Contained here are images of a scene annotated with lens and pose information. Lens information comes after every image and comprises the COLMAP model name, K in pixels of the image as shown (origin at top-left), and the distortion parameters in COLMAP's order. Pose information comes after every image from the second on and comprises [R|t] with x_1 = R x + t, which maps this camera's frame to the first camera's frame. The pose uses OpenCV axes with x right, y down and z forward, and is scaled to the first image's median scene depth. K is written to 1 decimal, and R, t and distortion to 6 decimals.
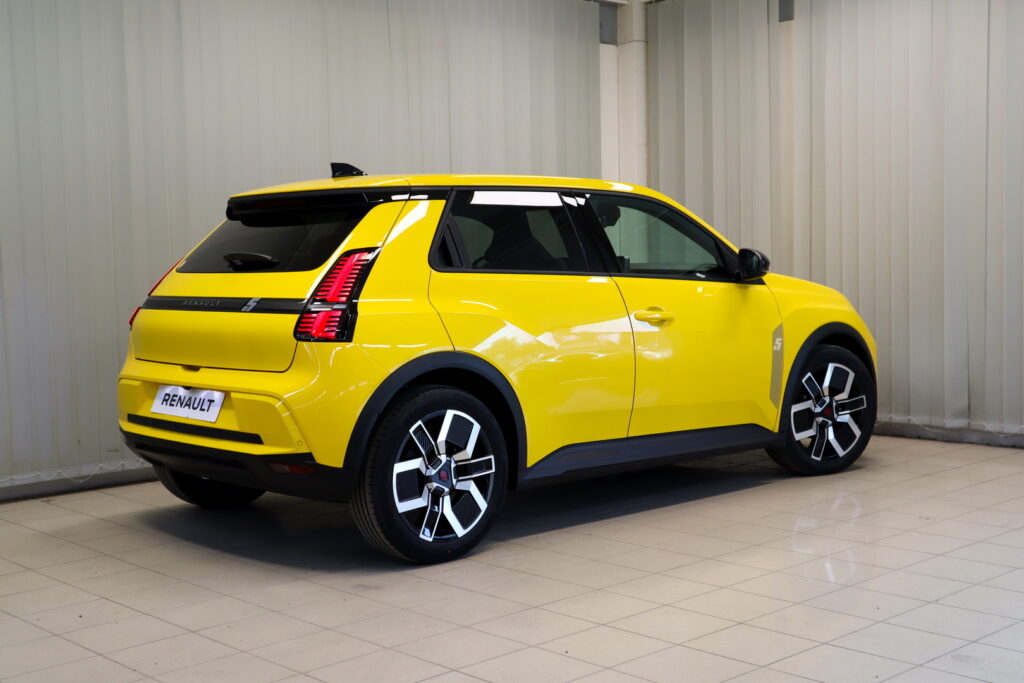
lens RADIAL K [[1302.0, 0, 512.0], [0, 1302.0, 341.5], [0, 0, 1]] dist [0.017318, 0.029603]
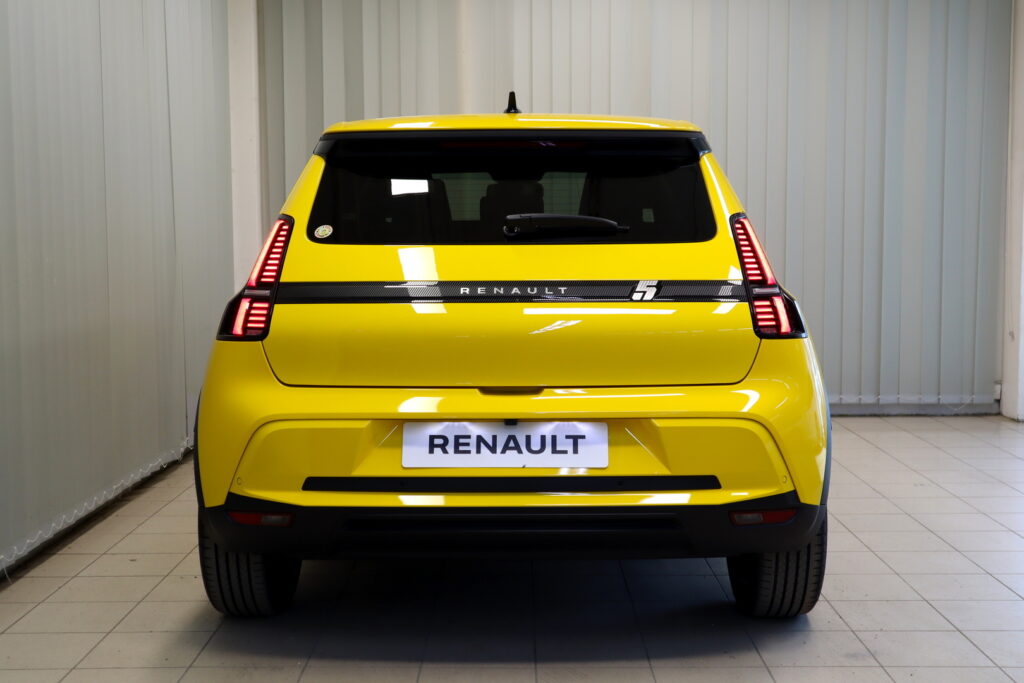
lens RADIAL K [[1302.0, 0, 512.0], [0, 1302.0, 341.5], [0, 0, 1]] dist [0.017318, 0.029603]
pose [[0.681631, -0.041381, 0.730525, -0.686684], [0.038223, 0.999050, 0.020927, -0.016845], [-0.730697, 0.013659, 0.682565, 0.533644]]
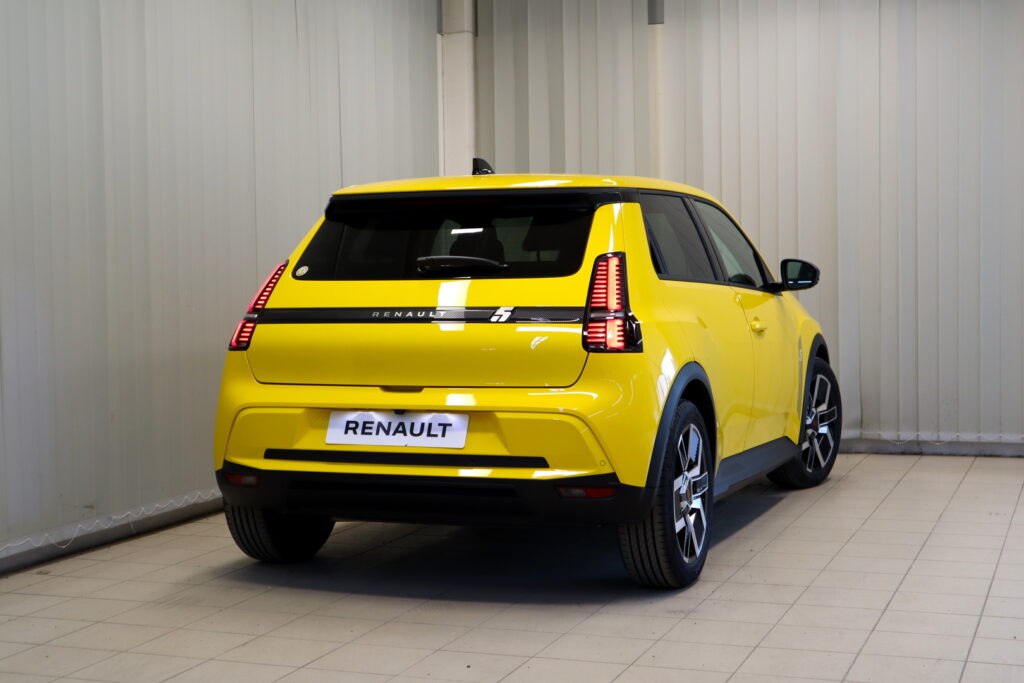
lens RADIAL K [[1564.5, 0, 512.0], [0, 1564.5, 341.5], [0, 0, 1]] dist [0.023663, 0.061693]
pose [[0.893803, -0.014505, 0.448225, -0.618899], [0.025918, 0.999477, -0.019339, 0.010385], [-0.447710, 0.028903, 0.893711, 0.034196]]
